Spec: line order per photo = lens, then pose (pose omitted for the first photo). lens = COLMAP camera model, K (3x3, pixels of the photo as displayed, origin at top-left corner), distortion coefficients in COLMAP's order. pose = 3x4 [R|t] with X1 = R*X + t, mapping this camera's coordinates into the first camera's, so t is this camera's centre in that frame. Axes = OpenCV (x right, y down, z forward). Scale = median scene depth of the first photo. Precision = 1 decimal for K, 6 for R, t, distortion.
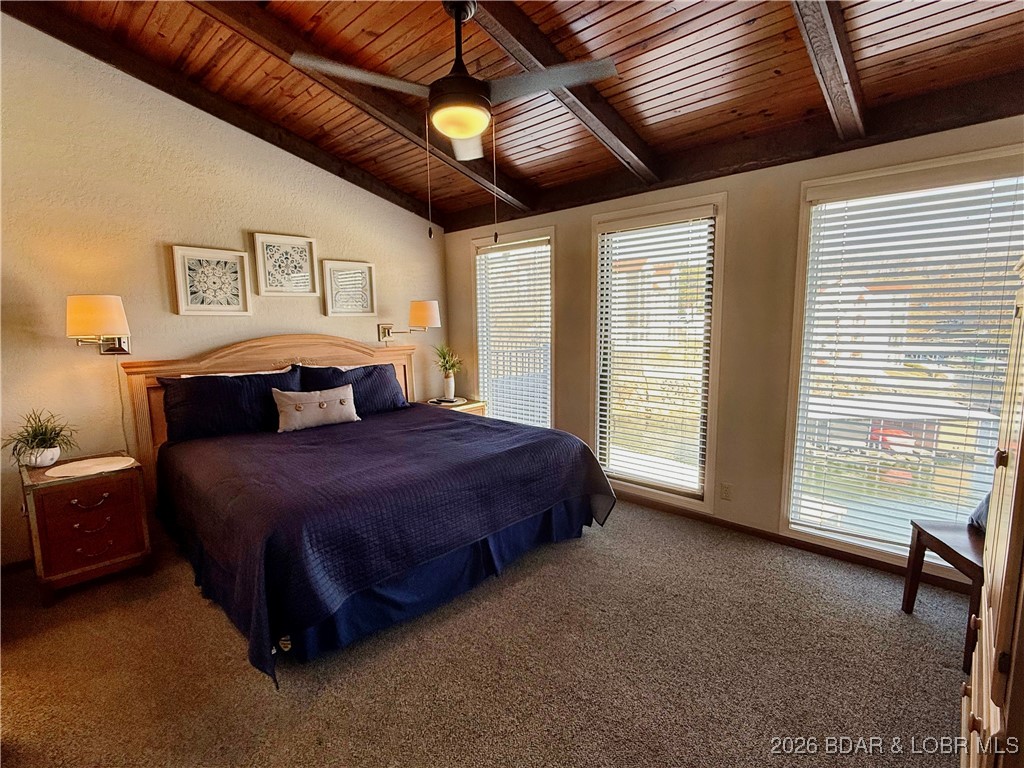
lens RADIAL K [[490.8, 0, 510.9], [0, 490.8, 386.8], [0, 0, 1]] dist [0.000982, 0.000328]
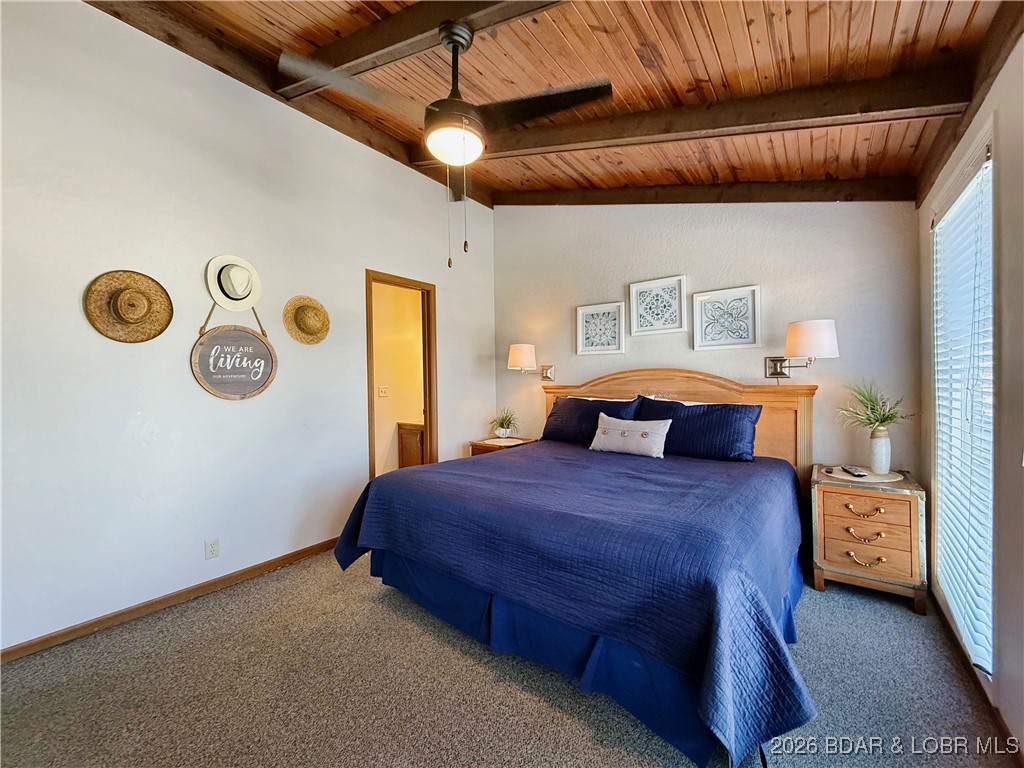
lens RADIAL K [[409.1, 0, 509.0], [0, 409.1, 383.9], [0, 0, 1]] dist [0.000391, 0.000091]
pose [[0.105753, 0.022025, -0.994148, 0.442341], [-0.125602, 0.992043, 0.008618, -0.042854], [0.986428, 0.123956, 0.107678, 0.621363]]
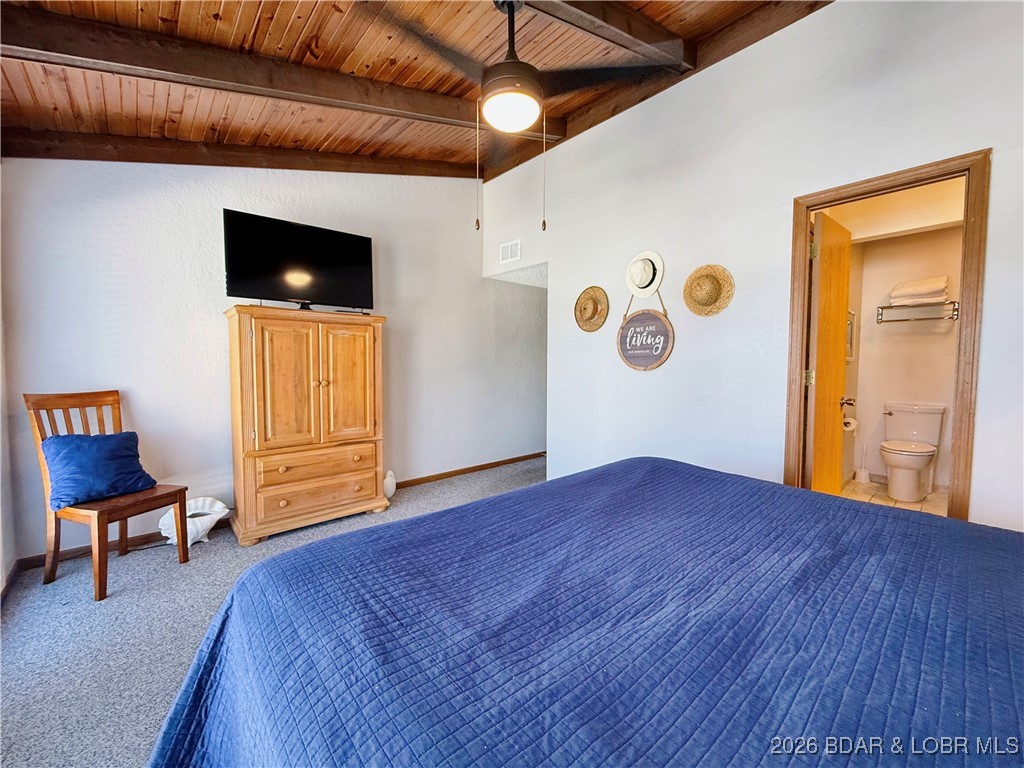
lens RADIAL K [[409.1, 0, 509.0], [0, 409.1, 383.9], [0, 0, 1]] dist [0.000391, 0.000091]
pose [[-0.996031, 0.009054, 0.088548, -0.091663], [0.025361, 0.982445, 0.184820, -0.088949], [-0.085320, 0.186332, -0.978775, 1.100151]]
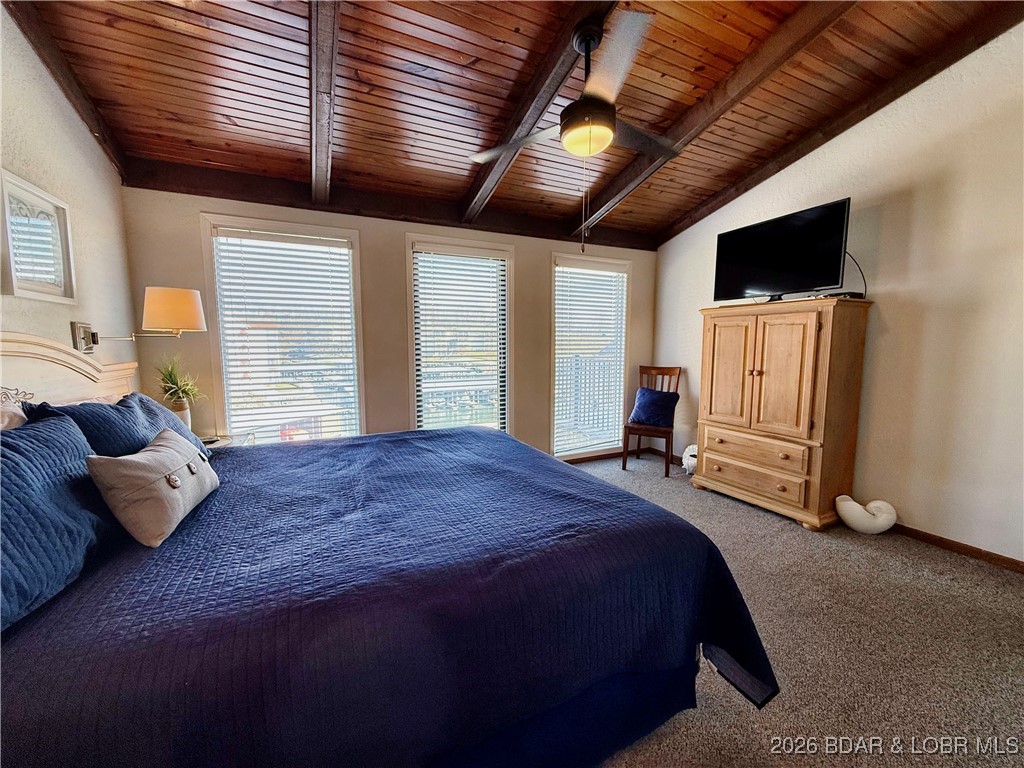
lens RADIAL K [[409.1, 0, 509.0], [0, 409.1, 383.9], [0, 0, 1]] dist [0.000391, 0.000091]
pose [[0.358521, -0.079332, 0.930145, -0.627802], [0.126600, 0.991309, 0.035751, -0.022209], [-0.924897, 0.104939, 0.365448, 0.503654]]
